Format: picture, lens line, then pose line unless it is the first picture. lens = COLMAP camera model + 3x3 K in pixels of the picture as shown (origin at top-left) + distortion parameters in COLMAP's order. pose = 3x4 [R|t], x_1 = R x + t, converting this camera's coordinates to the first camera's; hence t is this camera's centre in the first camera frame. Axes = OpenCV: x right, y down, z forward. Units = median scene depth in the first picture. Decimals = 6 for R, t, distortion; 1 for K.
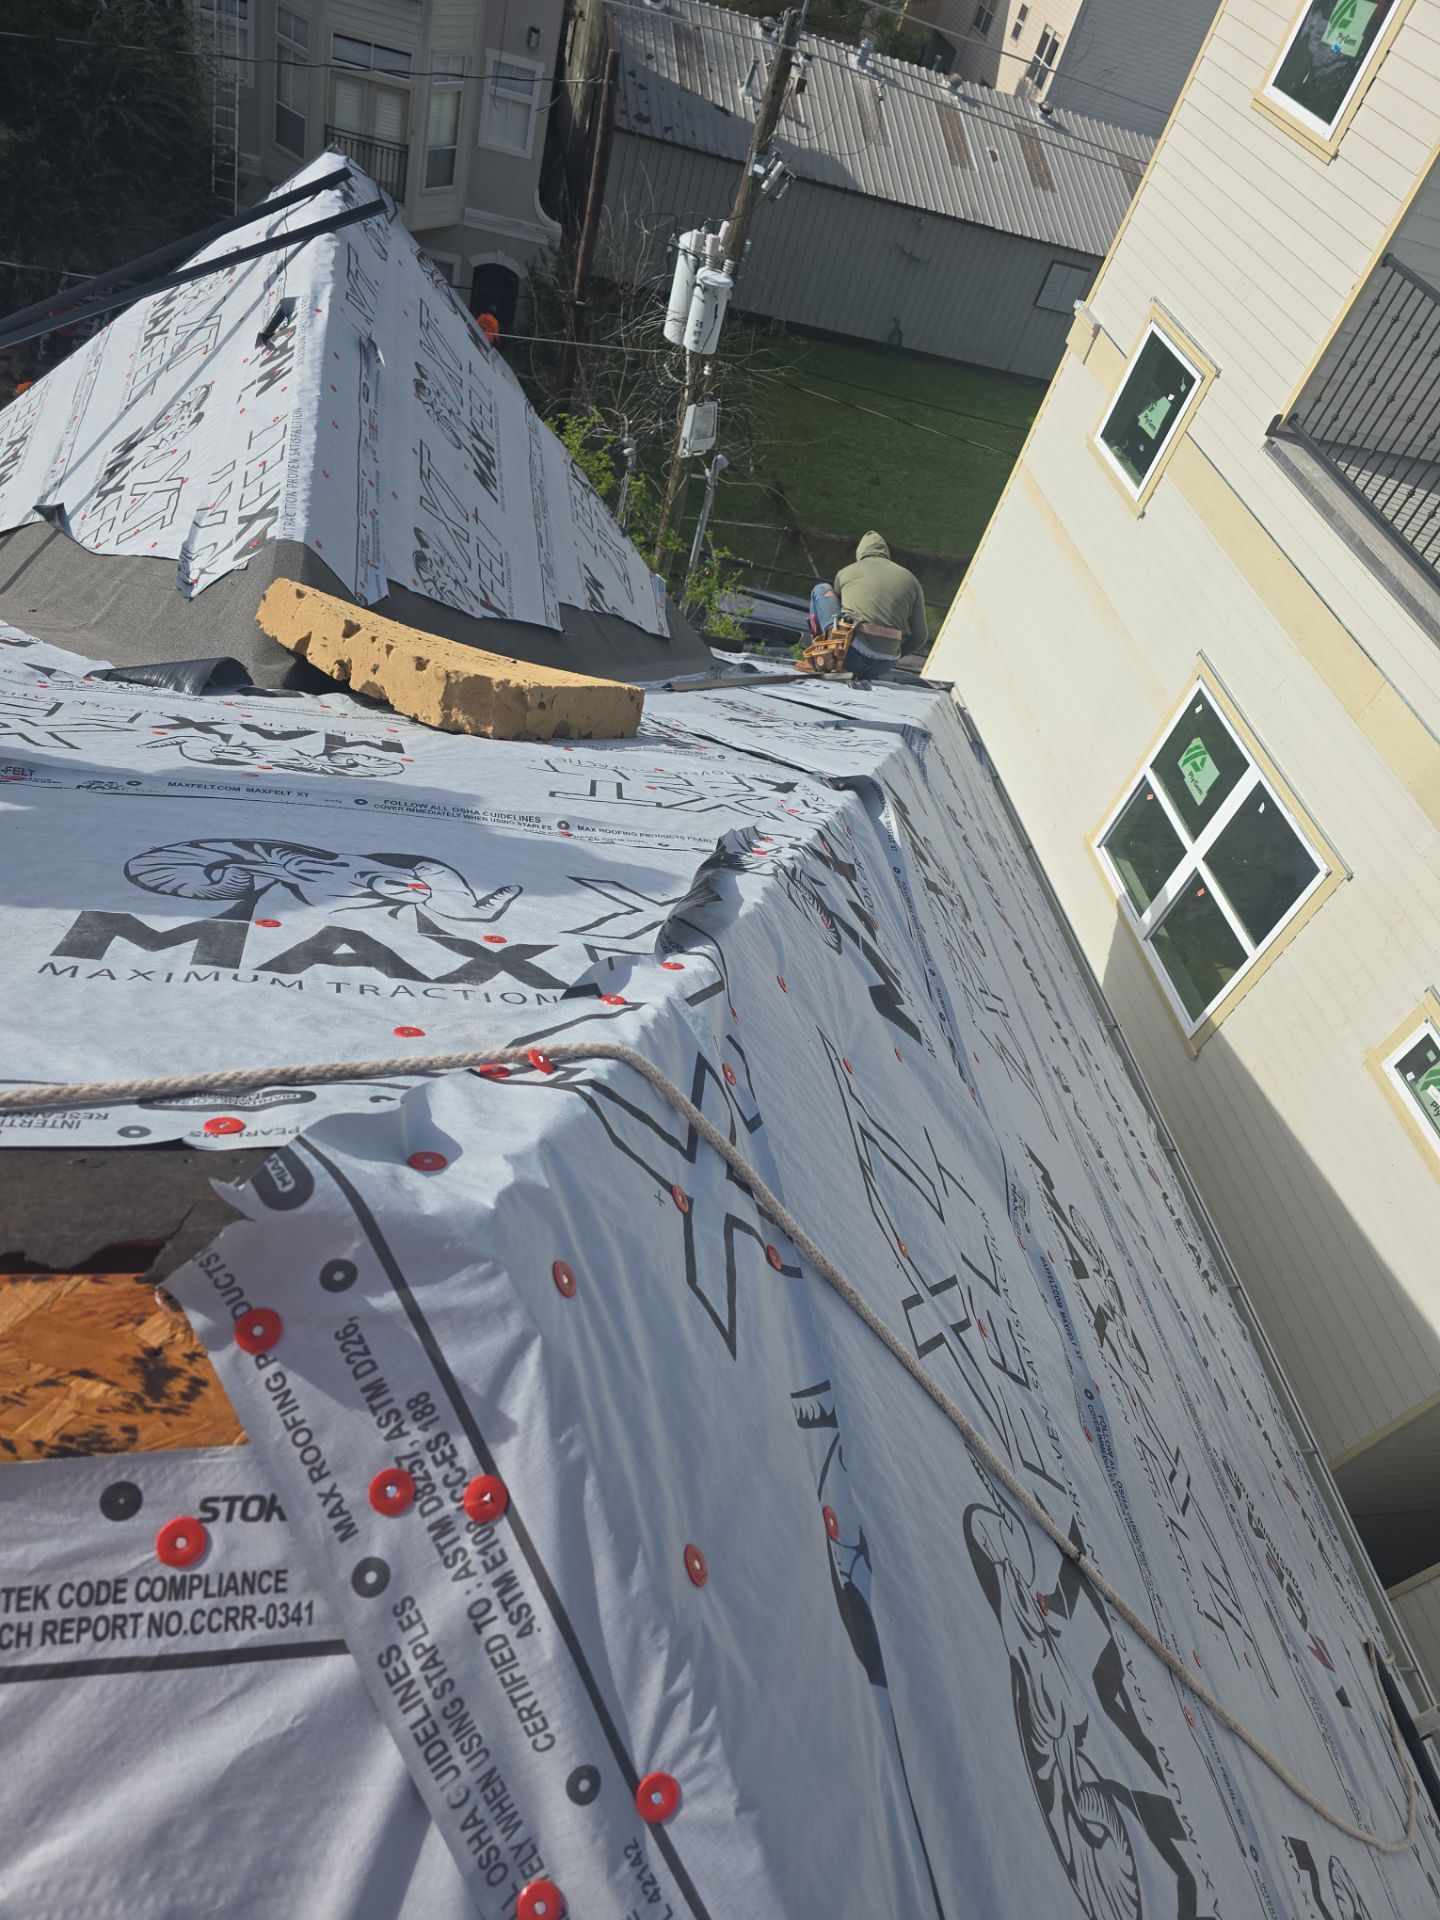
lens RADIAL K [[1269.5, 0, 726.6], [0, 1269.5, 951.6], [0, 0, 1]] dist [0.088208, -0.071339]
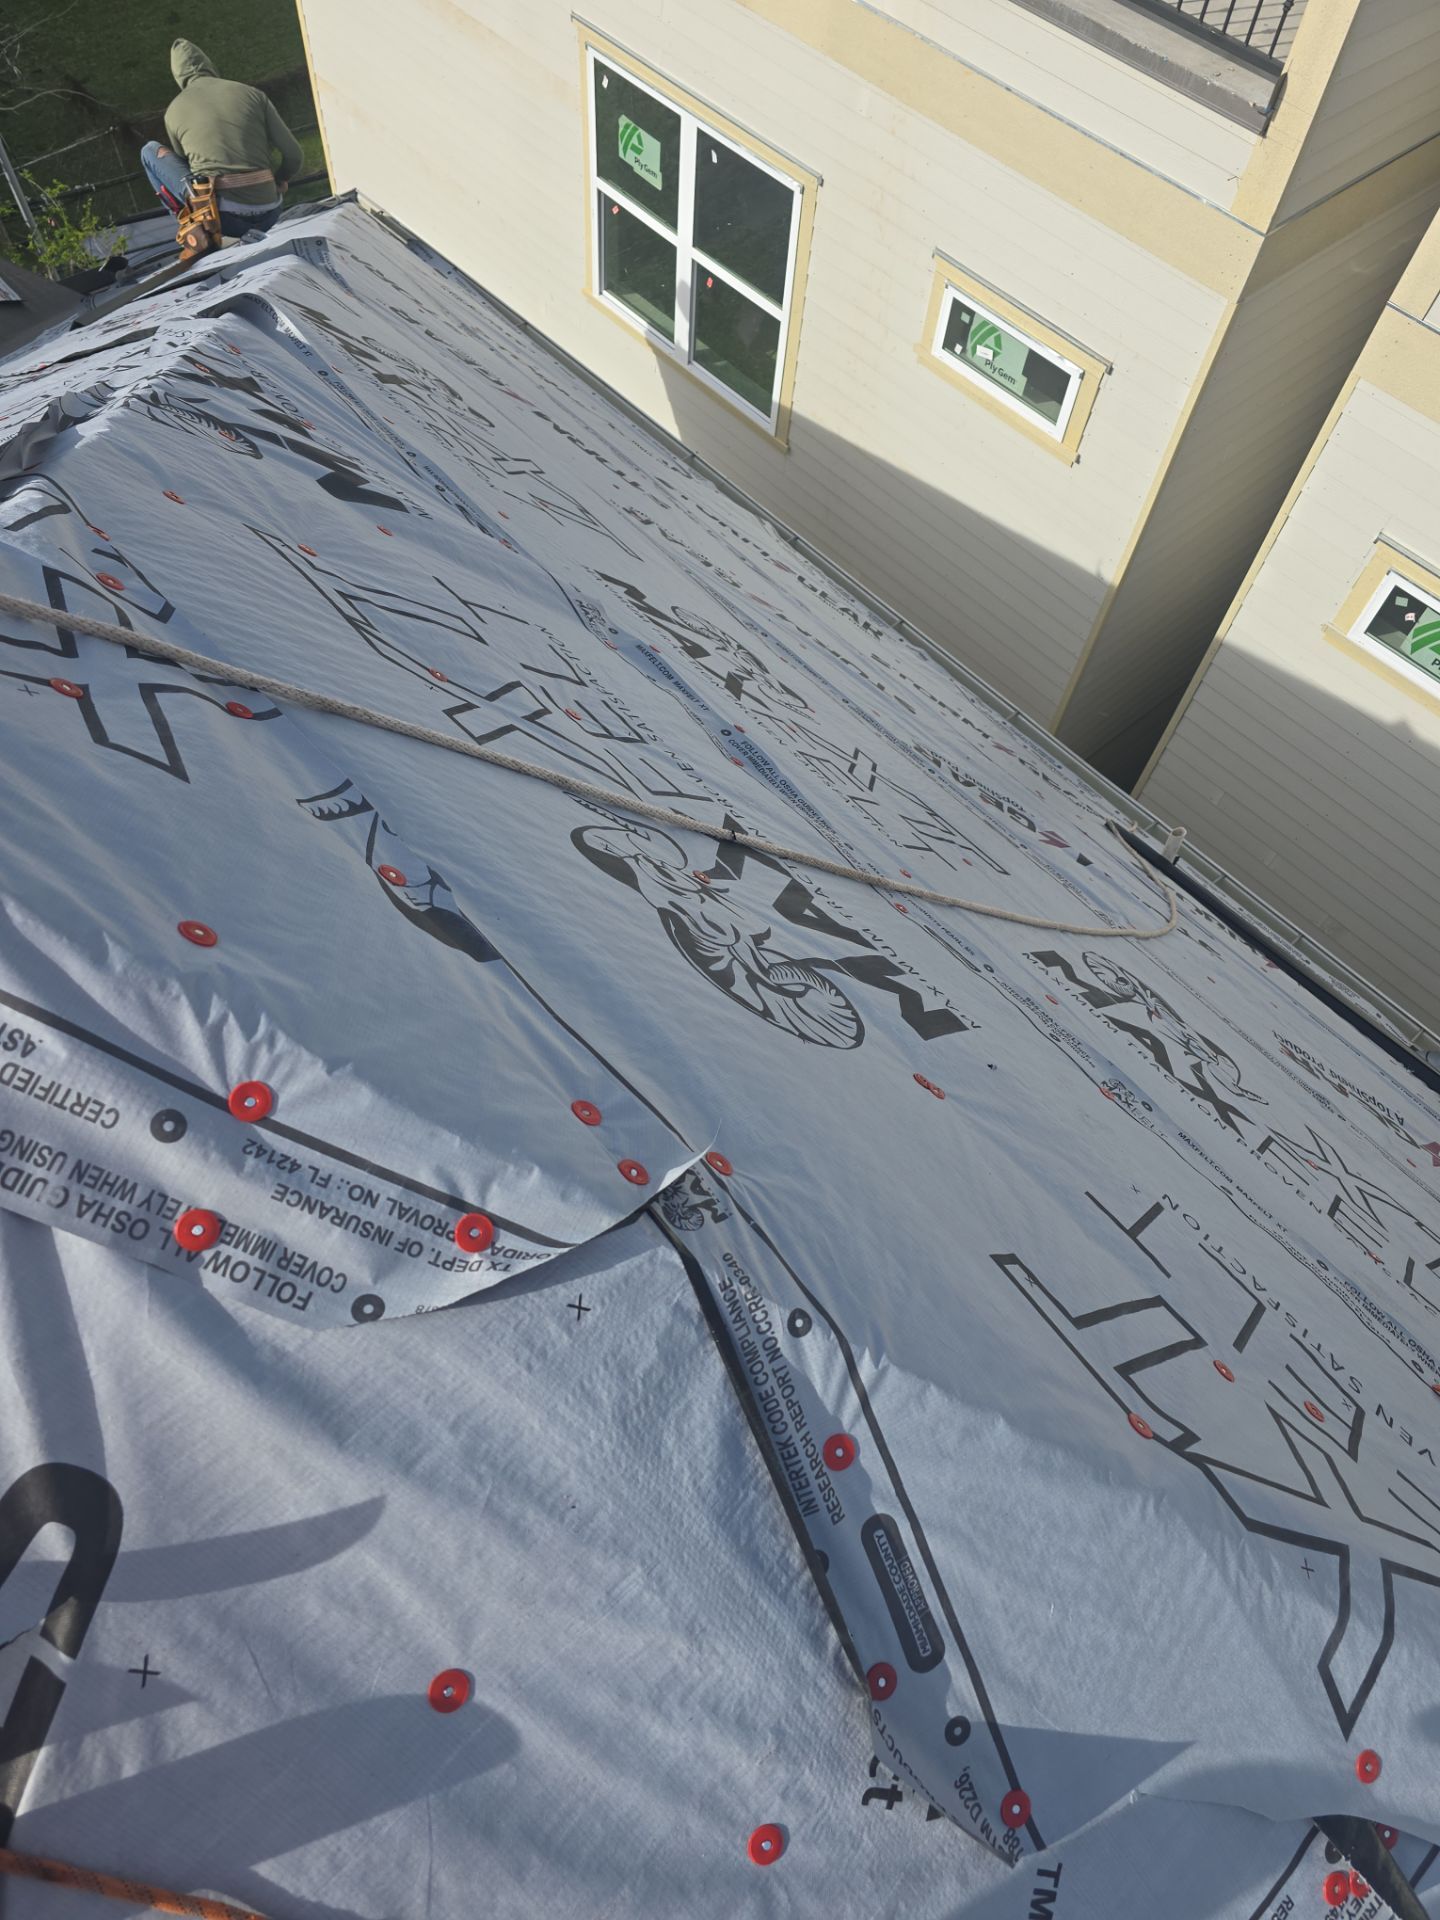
lens RADIAL K [[1269.5, 0, 726.6], [0, 1269.5, 951.6], [0, 0, 1]] dist [0.088208, -0.071339]
pose [[0.830661, -0.550929, 0.080494, 0.074634], [0.502475, 0.804045, 0.317853, 0.119755], [-0.239835, -0.223582, 0.944717, -0.019651]]
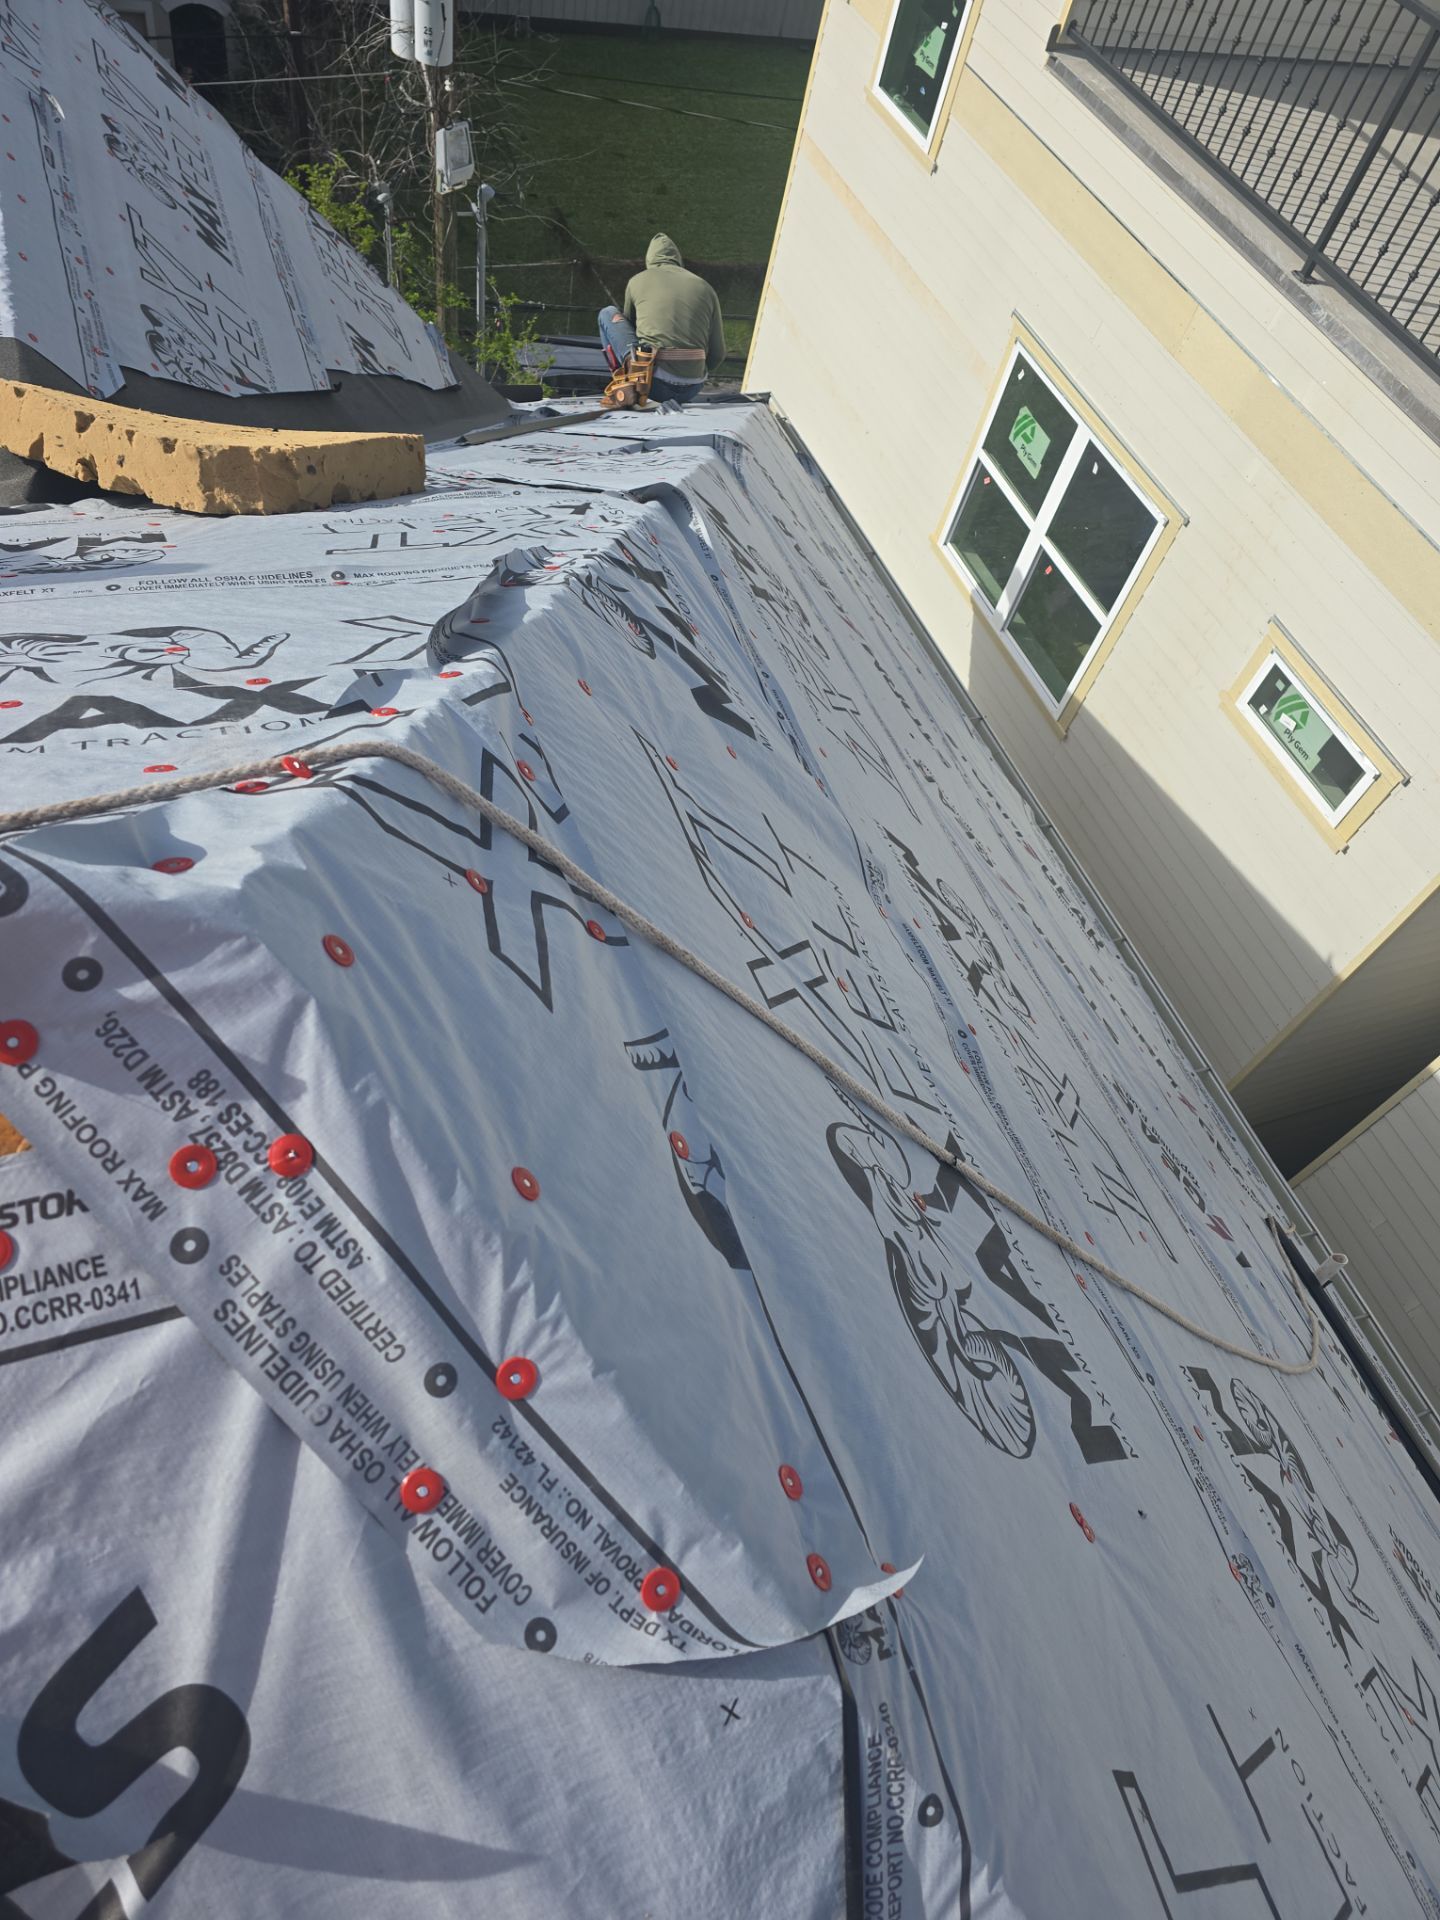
lens RADIAL K [[1269.5, 0, 726.6], [0, 1269.5, 951.6], [0, 0, 1]] dist [0.088208, -0.071339]
pose [[0.978917, -0.197549, 0.051920, 0.038542], [0.186059, 0.967293, 0.172415, 0.047957], [-0.084282, -0.159120, 0.983655, 0.001093]]
